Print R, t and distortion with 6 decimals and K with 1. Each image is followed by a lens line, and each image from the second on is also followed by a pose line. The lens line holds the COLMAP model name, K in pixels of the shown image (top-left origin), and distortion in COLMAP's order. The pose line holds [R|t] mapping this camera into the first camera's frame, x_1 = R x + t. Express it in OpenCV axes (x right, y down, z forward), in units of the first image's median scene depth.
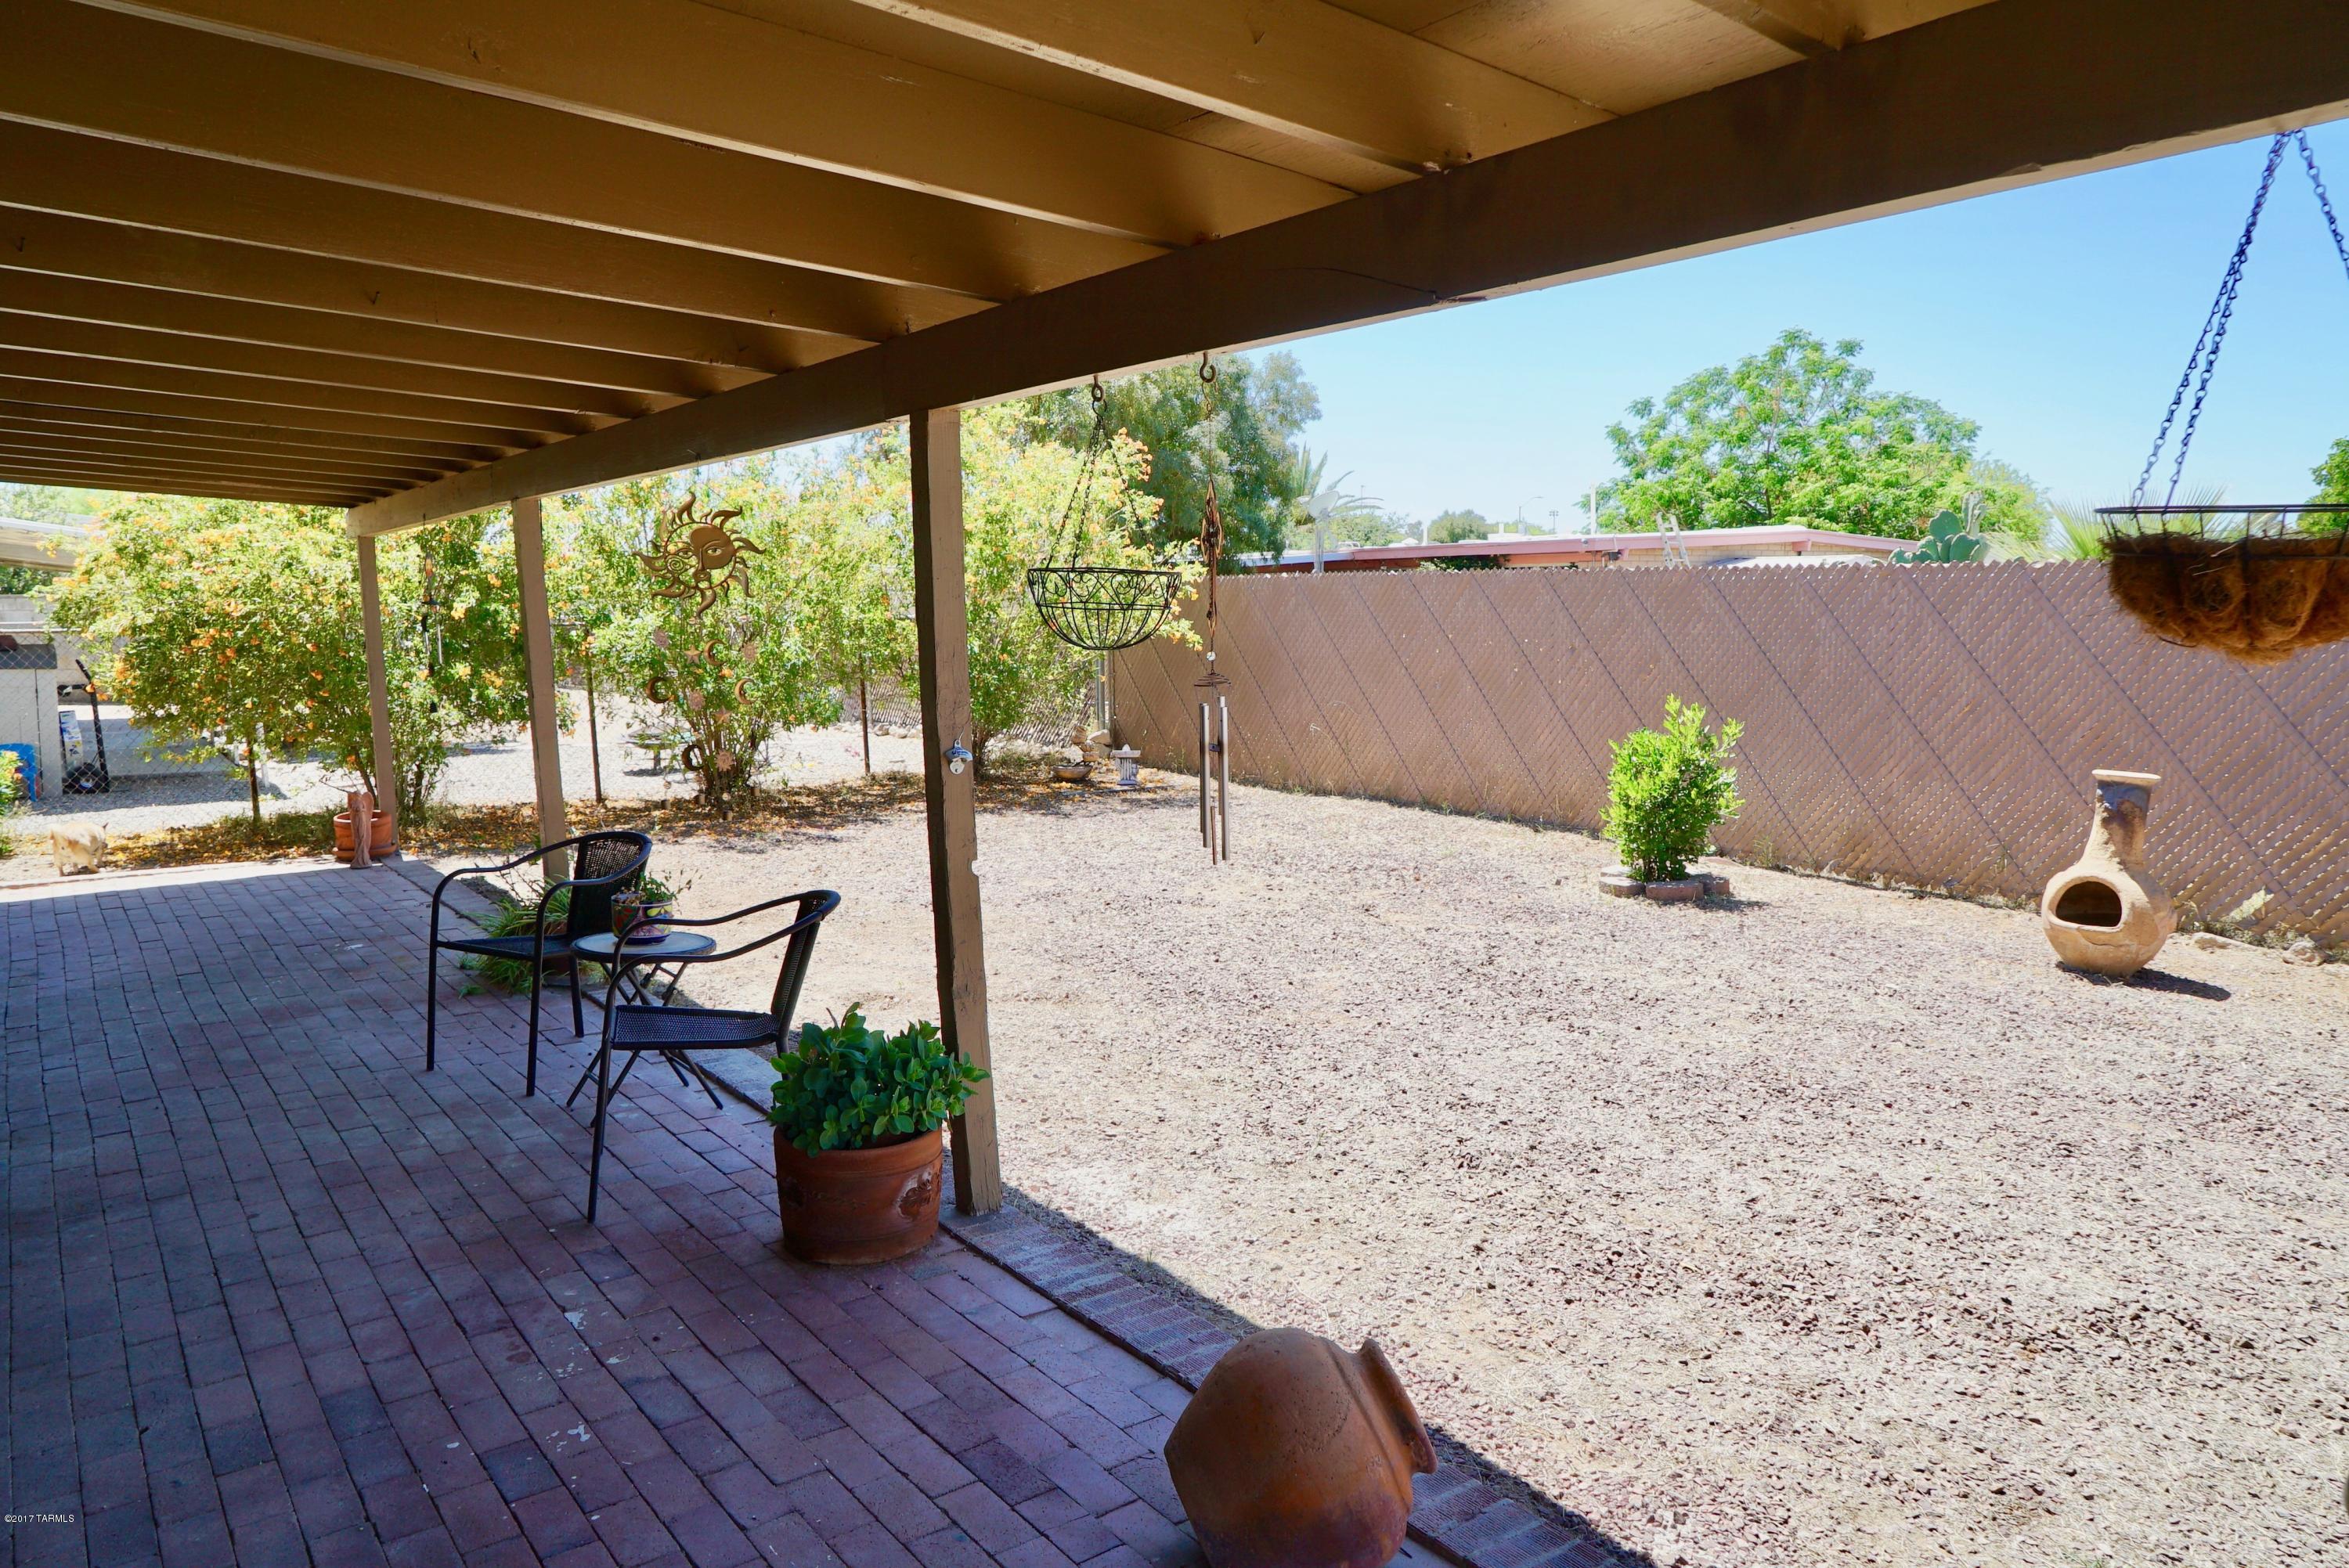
lens RADIAL K [[1583.6, 0, 1157.7], [0, 1583.6, 780.6], [0, 0, 1]] dist [-0.026153, 0.024554]
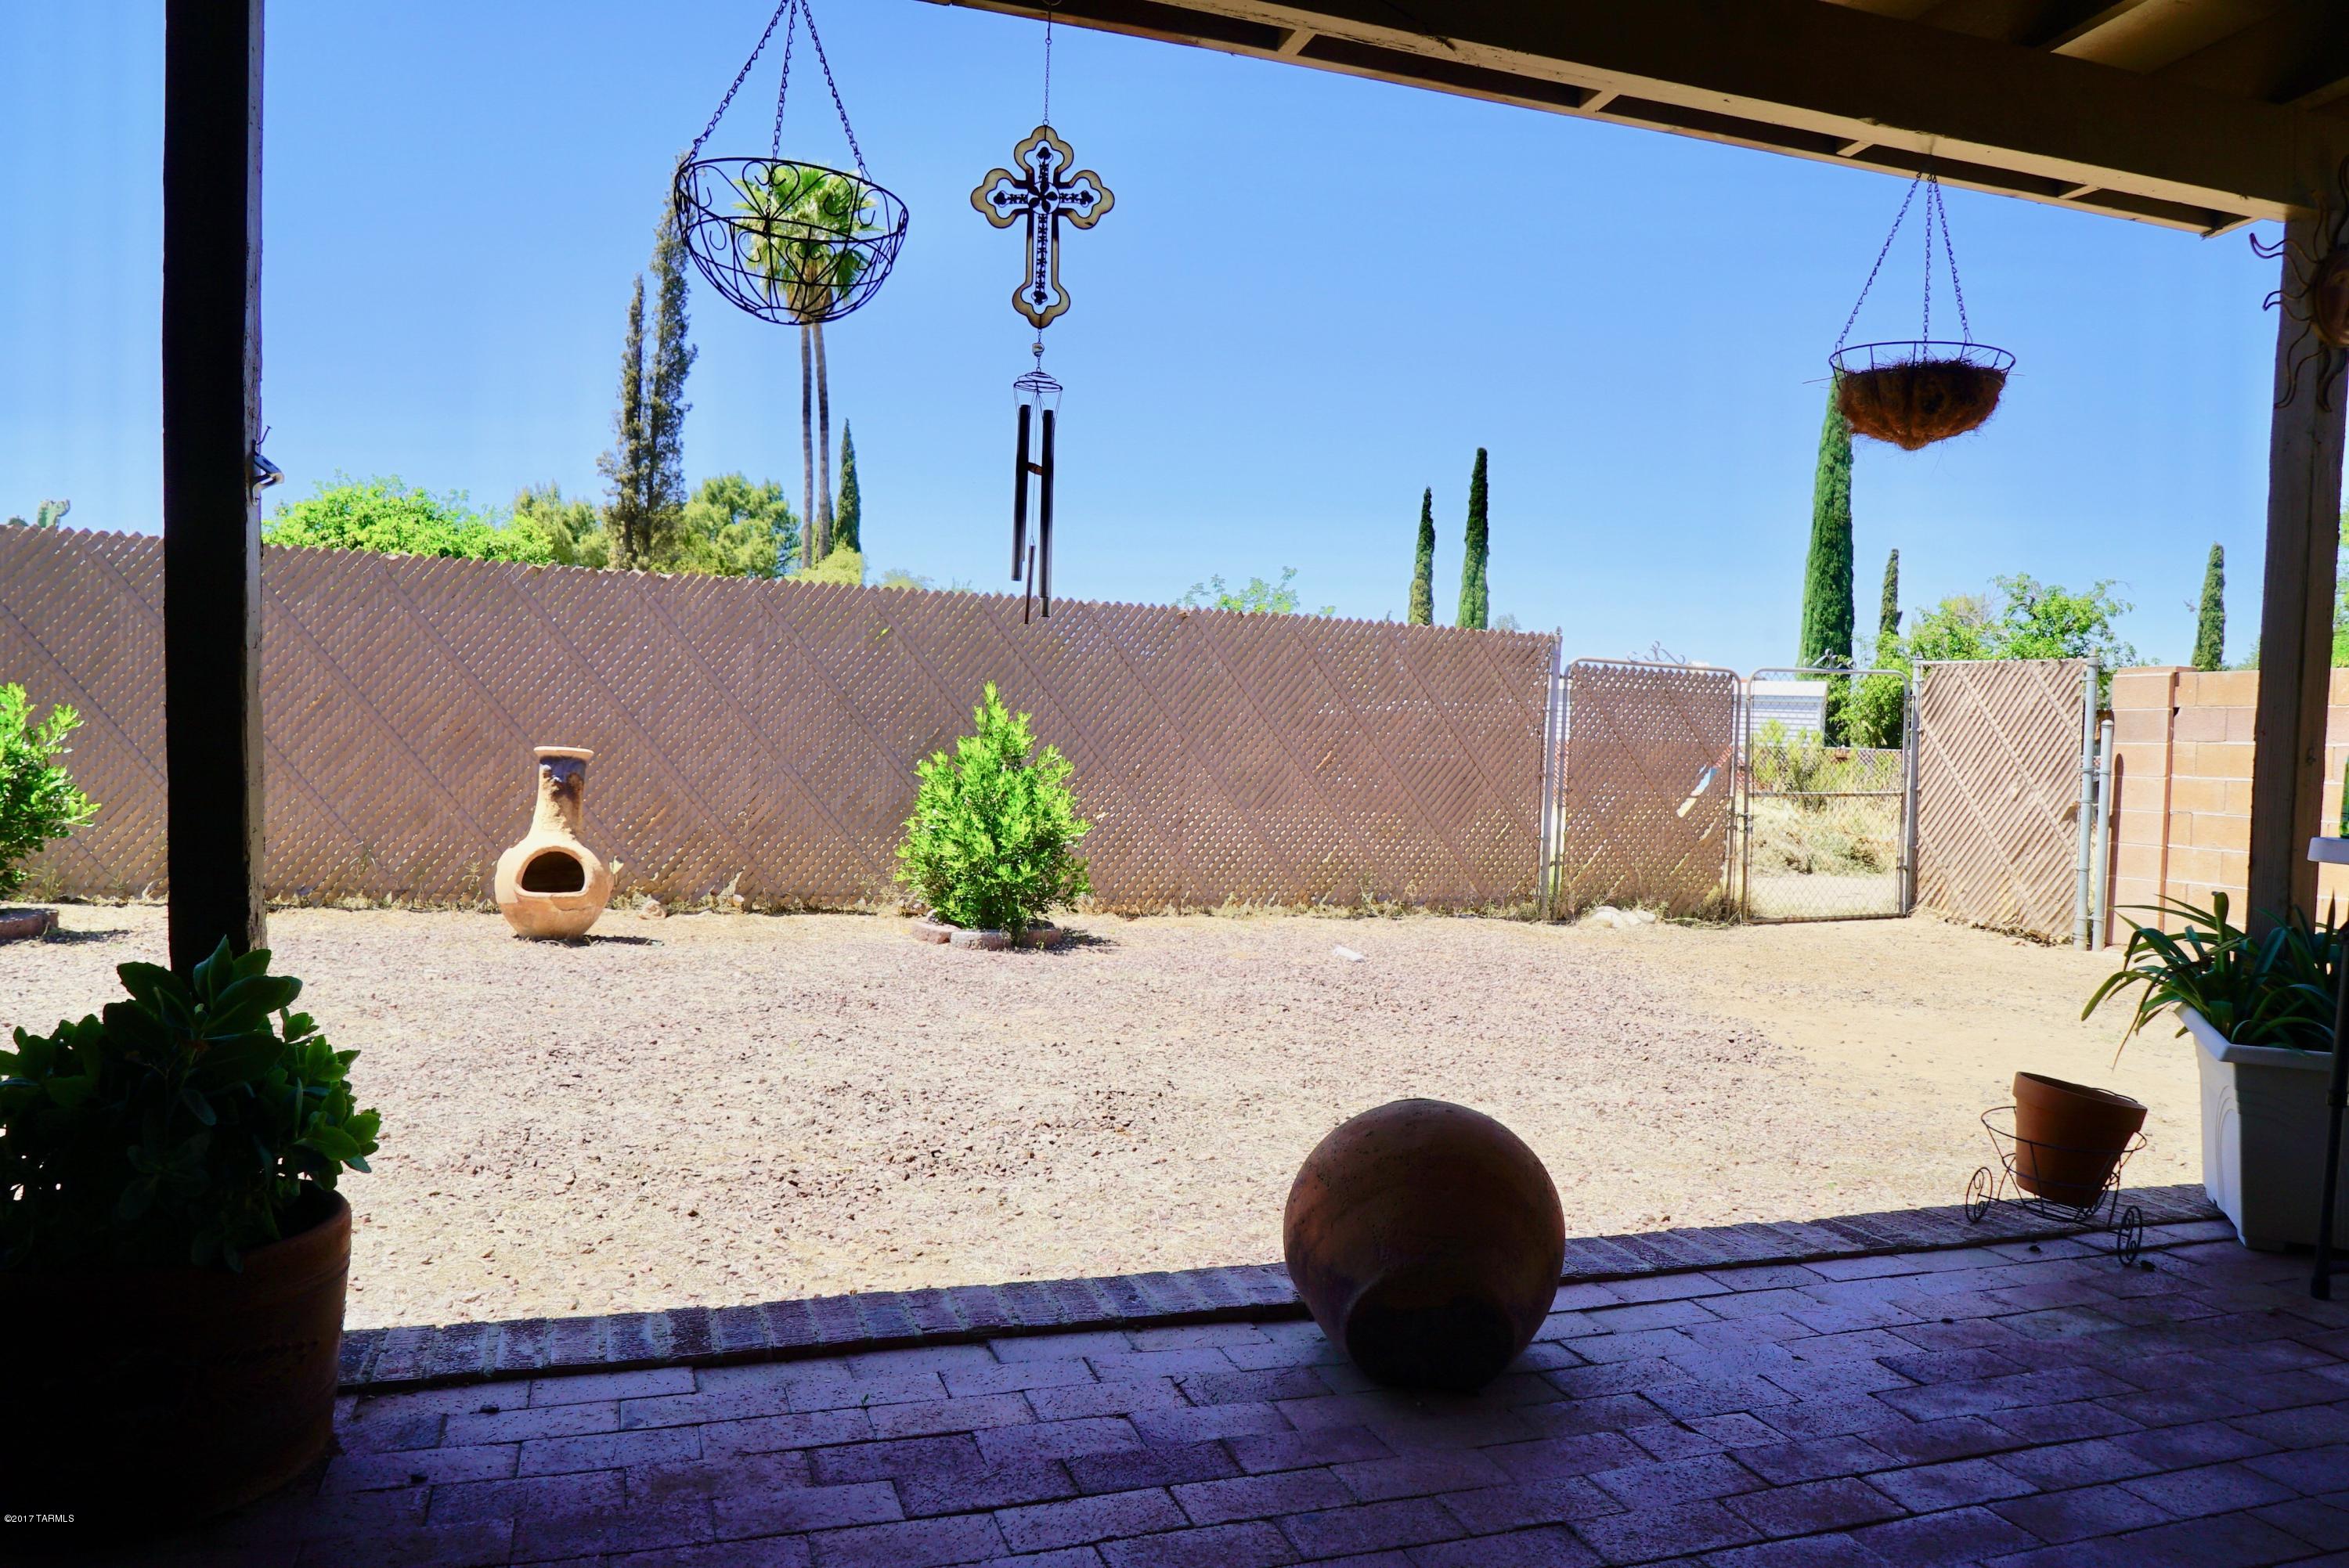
lens RADIAL K [[1583.6, 0, 1164.8], [0, 1583.6, 779.3], [0, 0, 1]] dist [-0.026153, 0.024554]
pose [[0.298628, -0.003459, 0.954363, -0.278713], [0.067100, 0.997595, -0.017380, 0.060720], [-0.952008, 0.069227, 0.298142, 0.295146]]
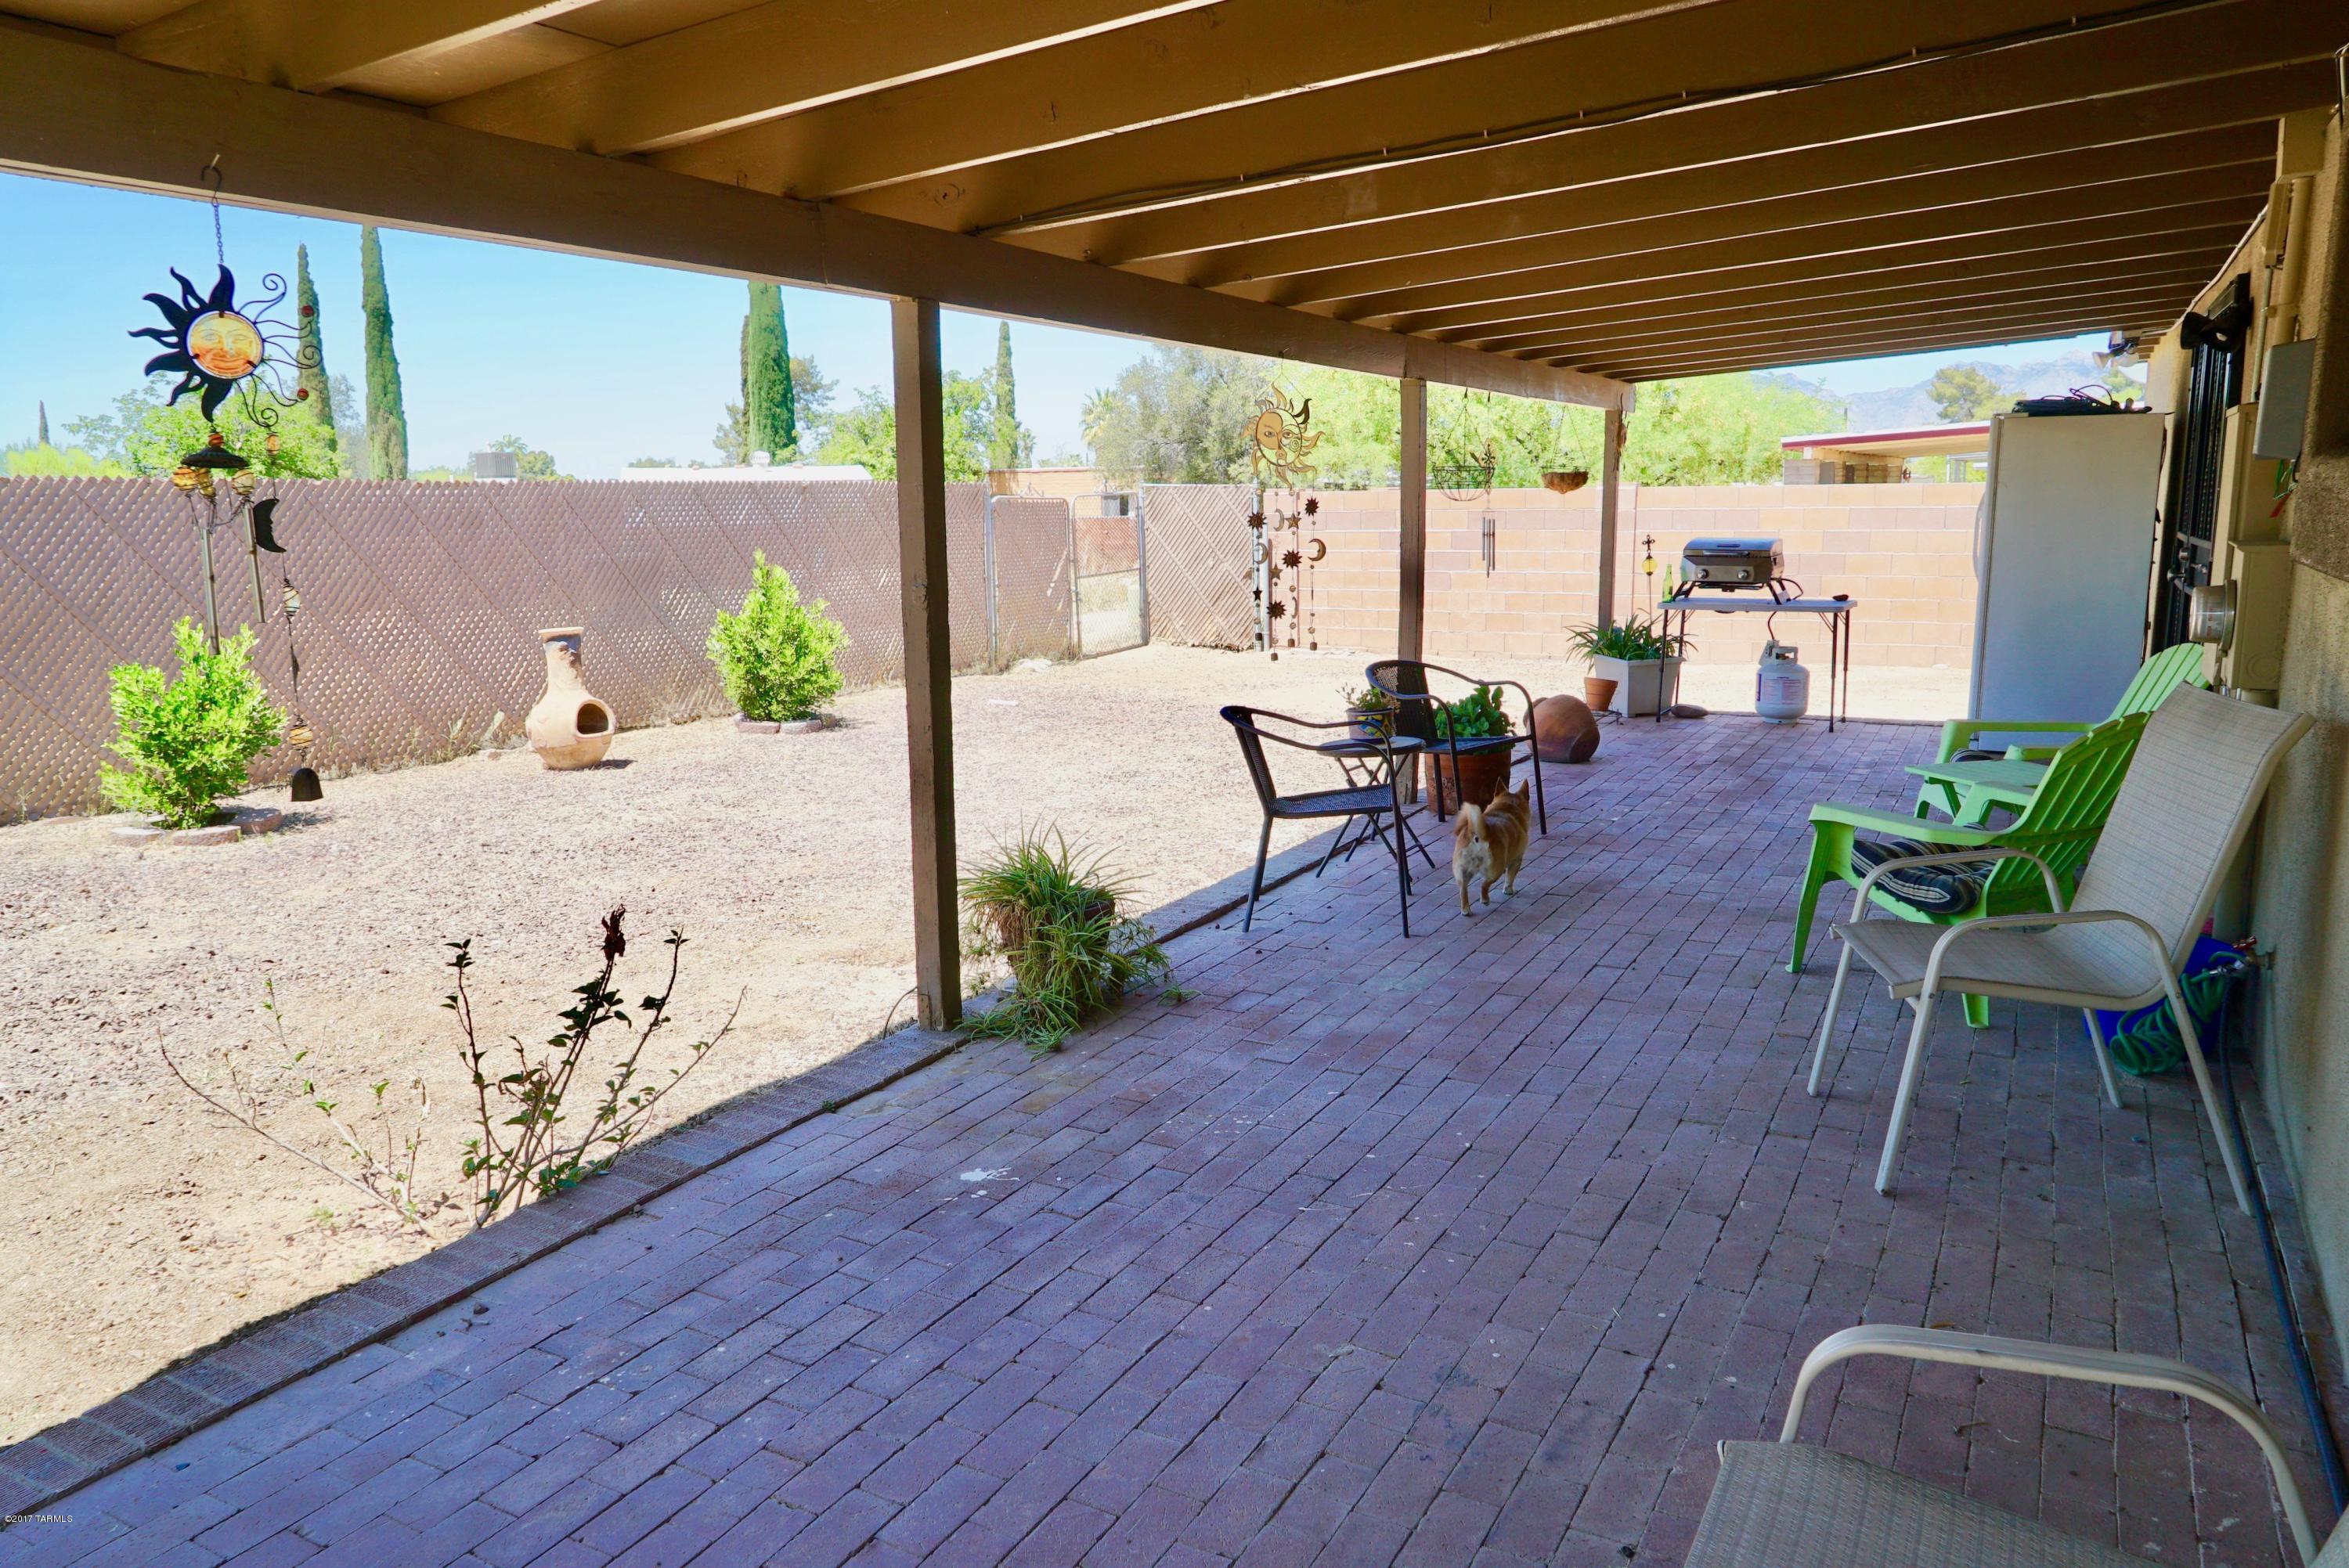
lens RADIAL K [[1583.6, 0, 1172.5], [0, 1583.6, 790.0], [0, 0, 1]] dist [-0.026153, 0.024554]
pose [[-0.412521, -0.146500, 0.899091, -0.921096], [0.126207, 0.968274, 0.215680, -0.101947], [-0.902163, 0.202444, -0.380944, 1.066539]]
